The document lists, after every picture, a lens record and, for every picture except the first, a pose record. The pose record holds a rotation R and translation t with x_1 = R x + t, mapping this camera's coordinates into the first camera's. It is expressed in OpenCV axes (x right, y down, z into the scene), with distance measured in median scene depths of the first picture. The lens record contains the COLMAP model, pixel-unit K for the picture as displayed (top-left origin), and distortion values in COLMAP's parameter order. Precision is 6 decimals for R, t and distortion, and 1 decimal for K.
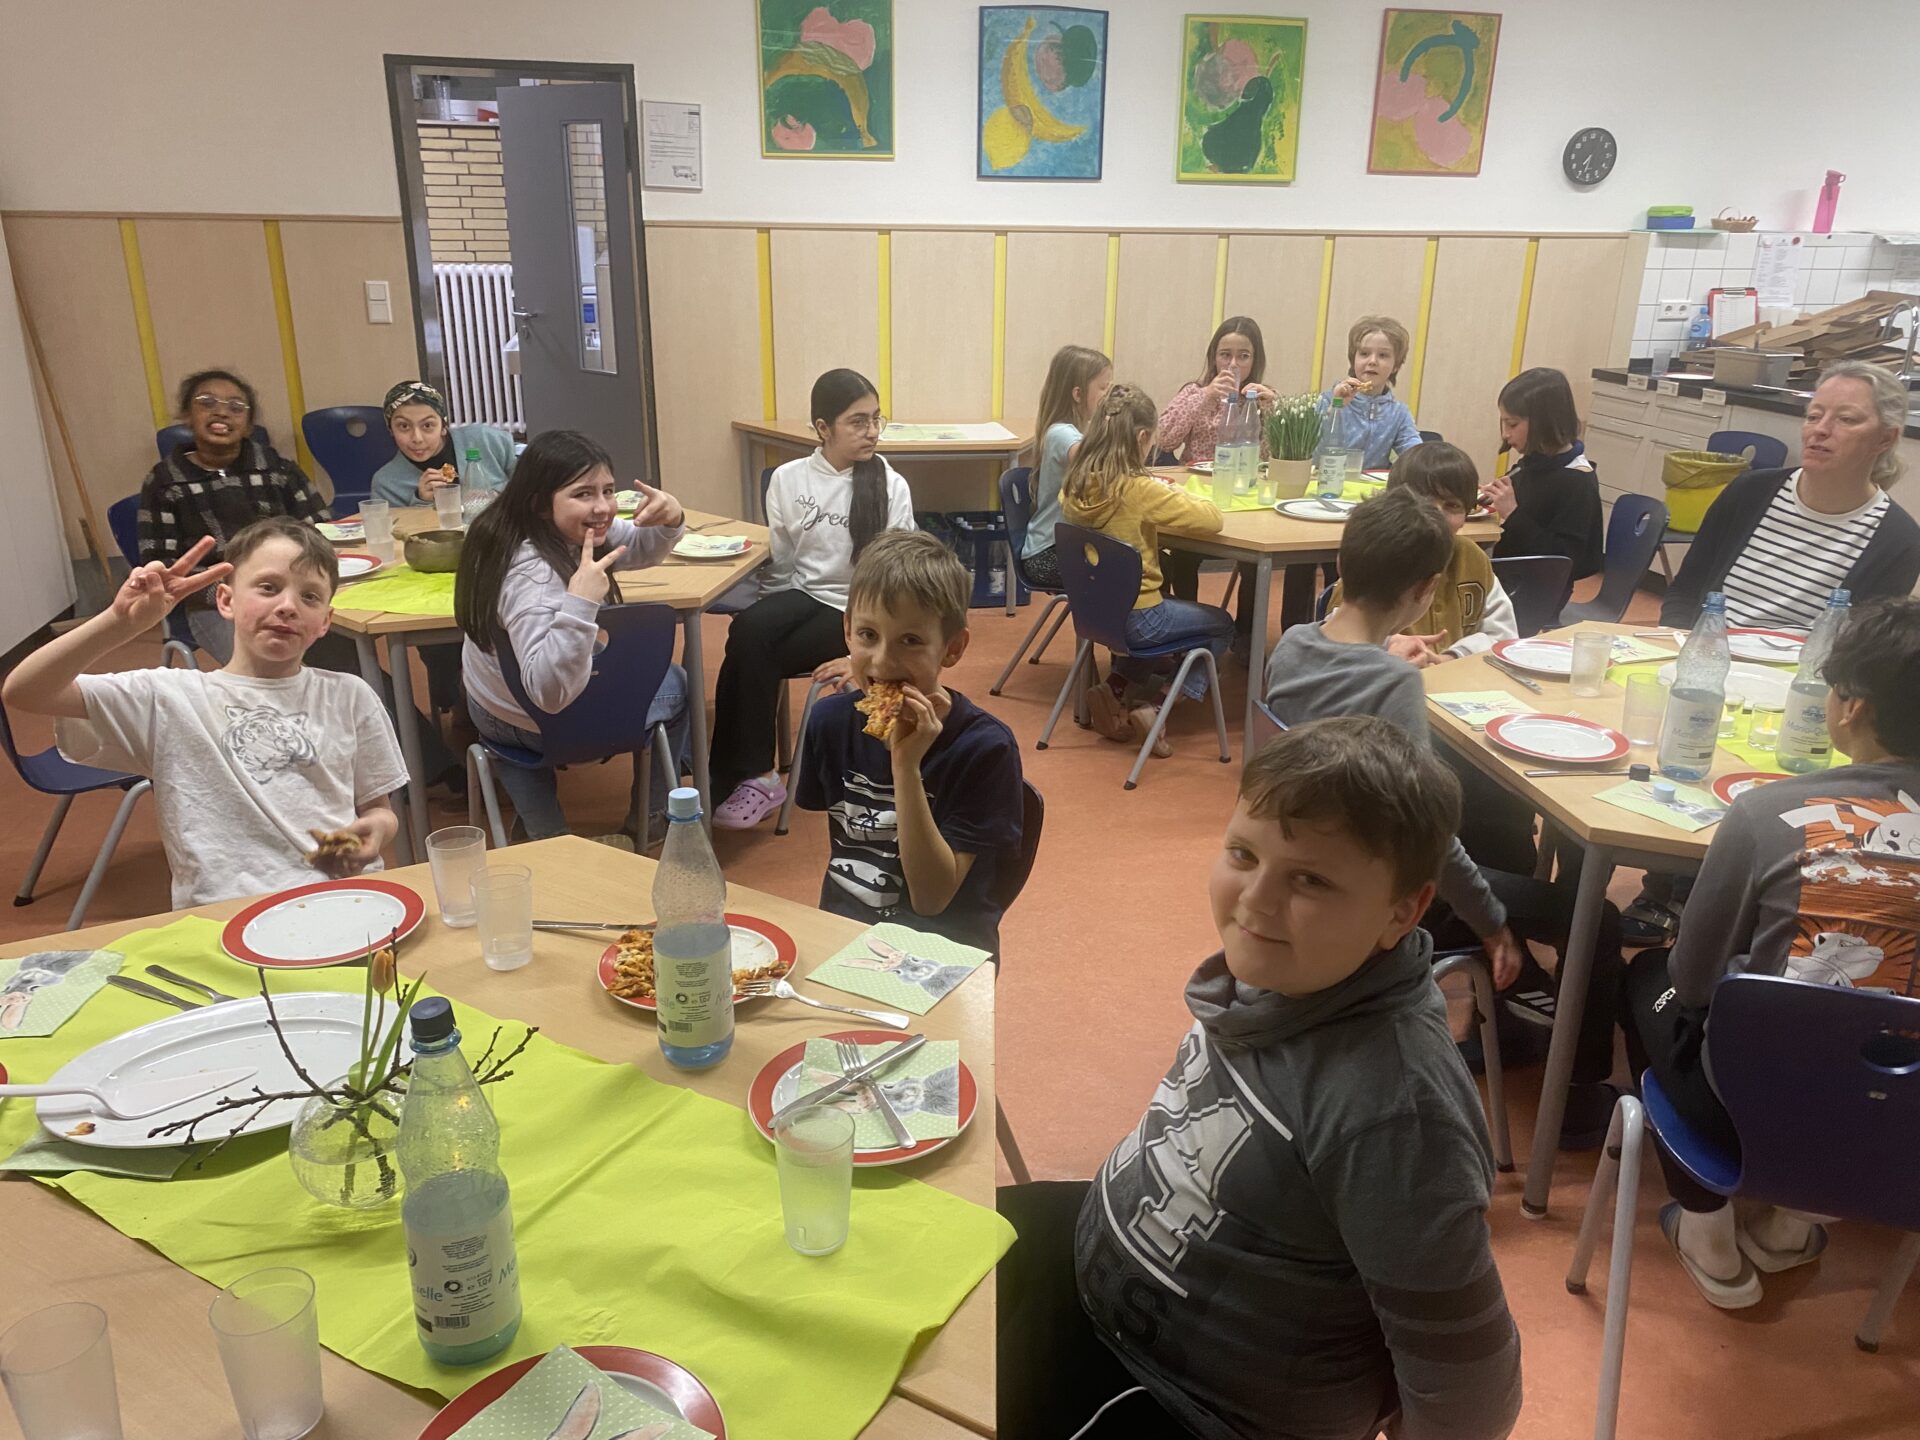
lens RADIAL K [[1474.3, 0, 960.0], [0, 1474.3, 720.0], [0, 0, 1]] dist [0.000812, -0.001845]
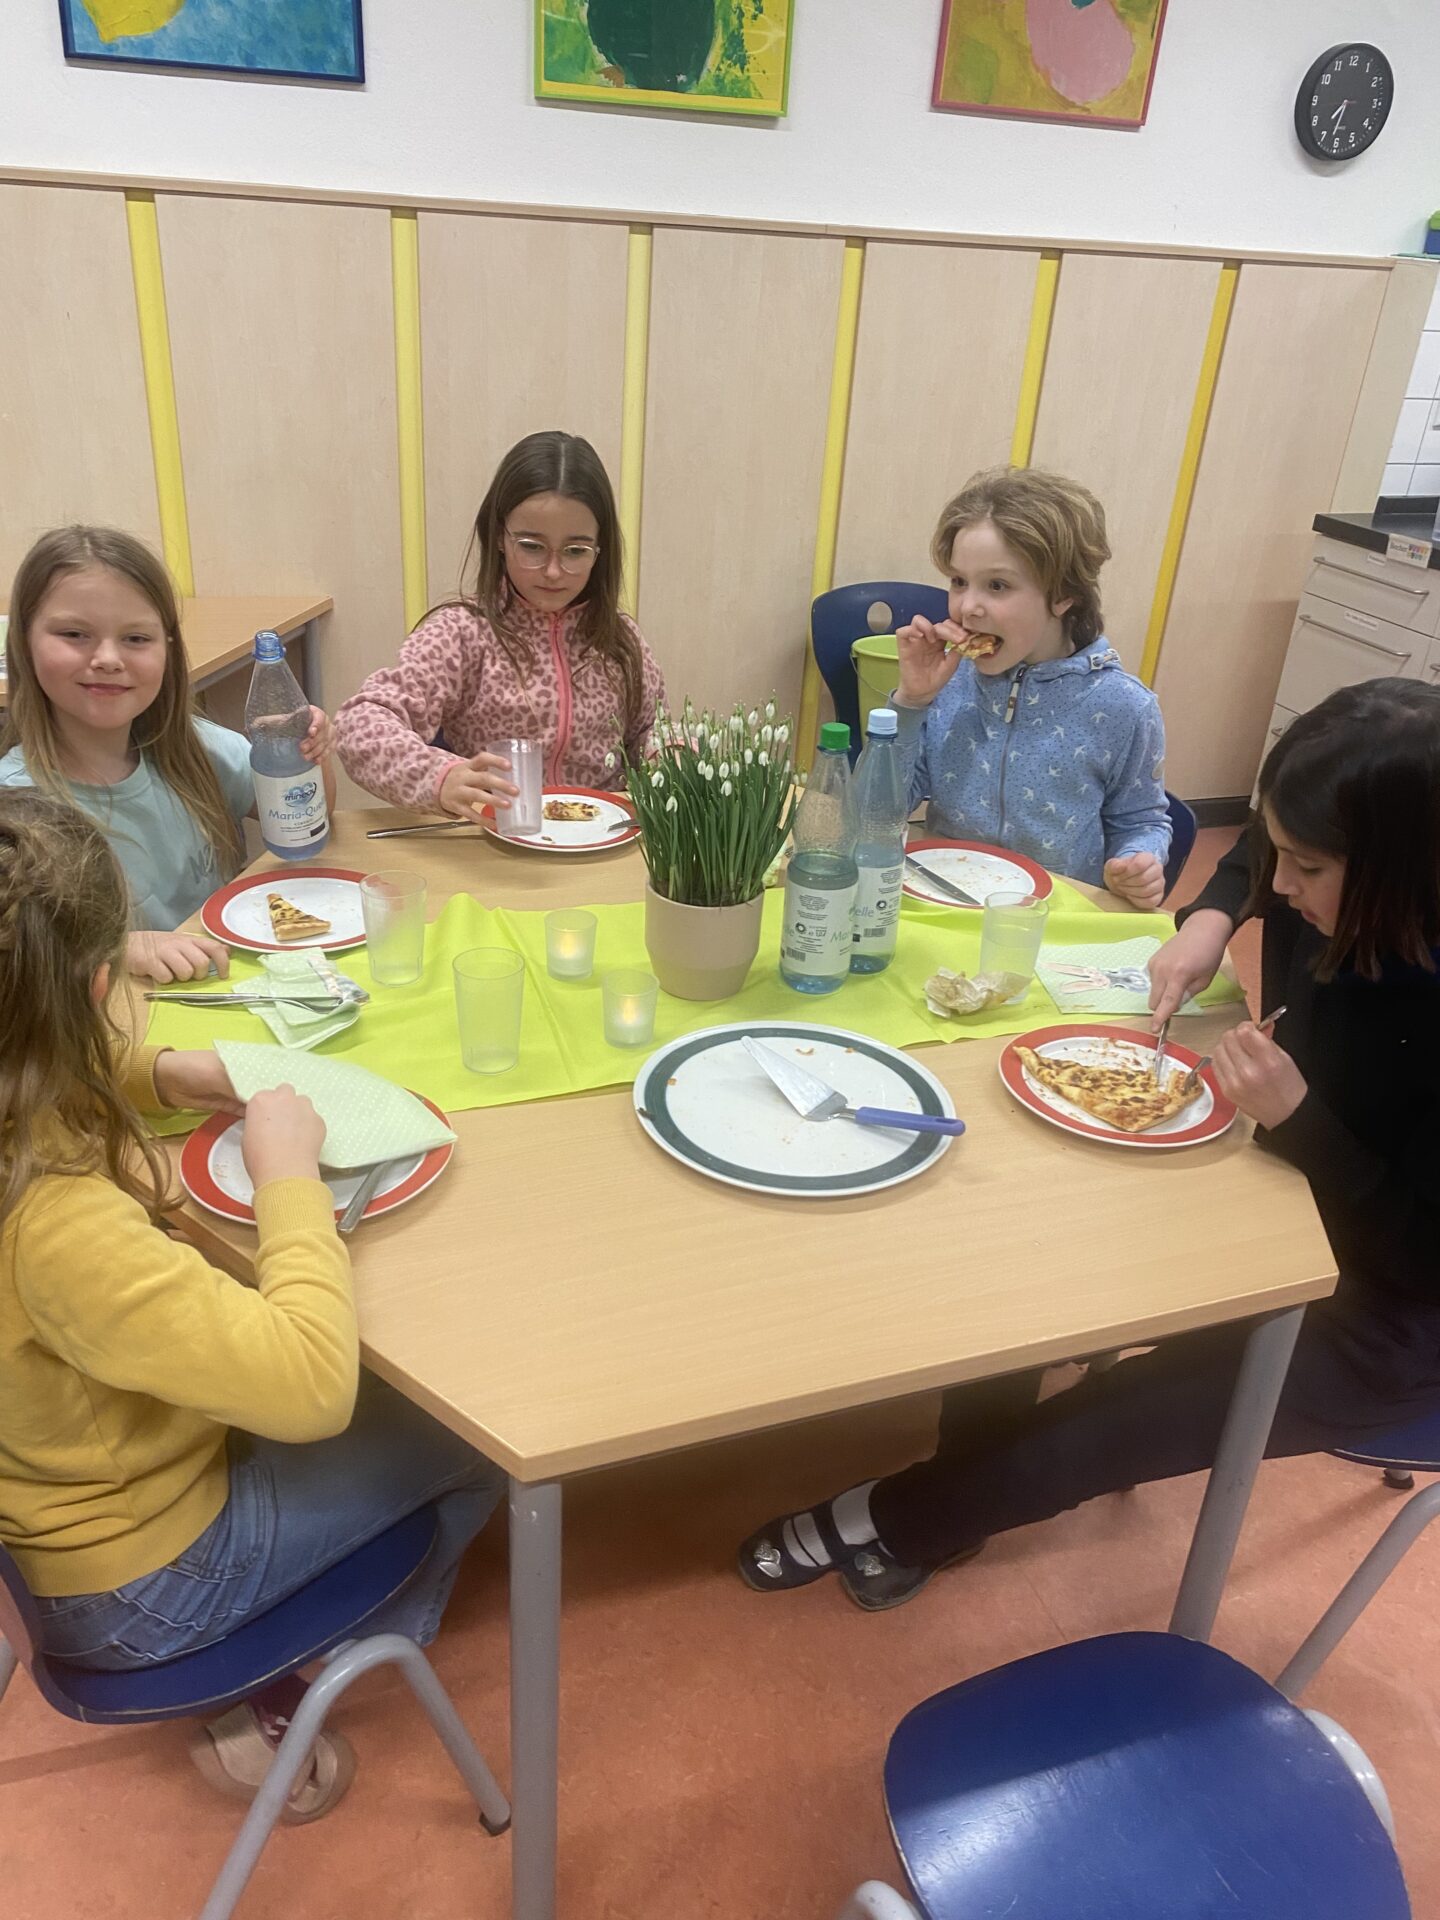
lens RADIAL K [[1474.3, 0, 720.0], [0, 1474.3, 960.0], [0, 0, 1]] dist [0.000812, -0.001845]
pose [[0.990613, -0.018633, 0.135420, 0.133844], [0.000195, 0.990858, 0.134909, -0.154490], [-0.136696, -0.133616, 0.981560, 0.485821]]
